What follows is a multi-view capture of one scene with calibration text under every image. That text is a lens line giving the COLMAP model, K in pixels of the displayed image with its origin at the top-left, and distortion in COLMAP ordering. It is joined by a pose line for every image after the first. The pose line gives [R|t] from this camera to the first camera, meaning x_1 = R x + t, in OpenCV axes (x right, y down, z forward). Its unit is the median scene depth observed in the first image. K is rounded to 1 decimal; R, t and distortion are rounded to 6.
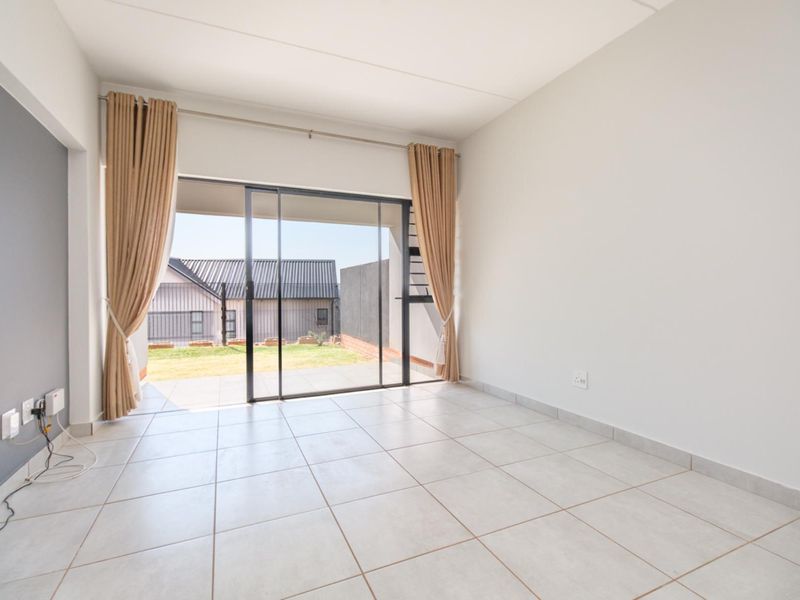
lens RADIAL K [[393.6, 0, 400.6], [0, 393.6, 296.6], [0, 0, 1]] dist [0.001923, -0.001382]
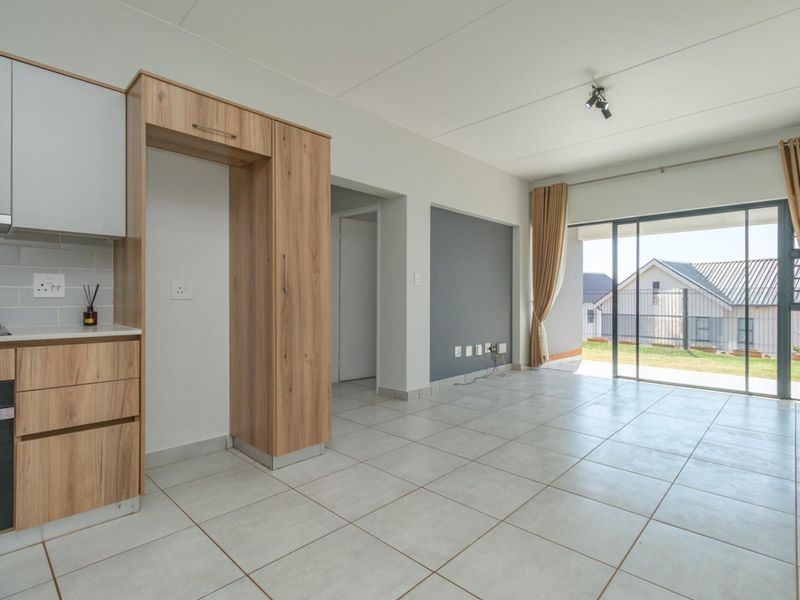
lens RADIAL K [[393.6, 0, 391.6], [0, 393.6, 300.0], [0, 0, 1]] dist [0.001923, -0.001382]
pose [[0.348512, 0.011717, -0.937231, 0.634686], [-0.013956, 0.999876, 0.007311, -0.002763], [0.937201, 0.010532, 0.348632, -0.215638]]
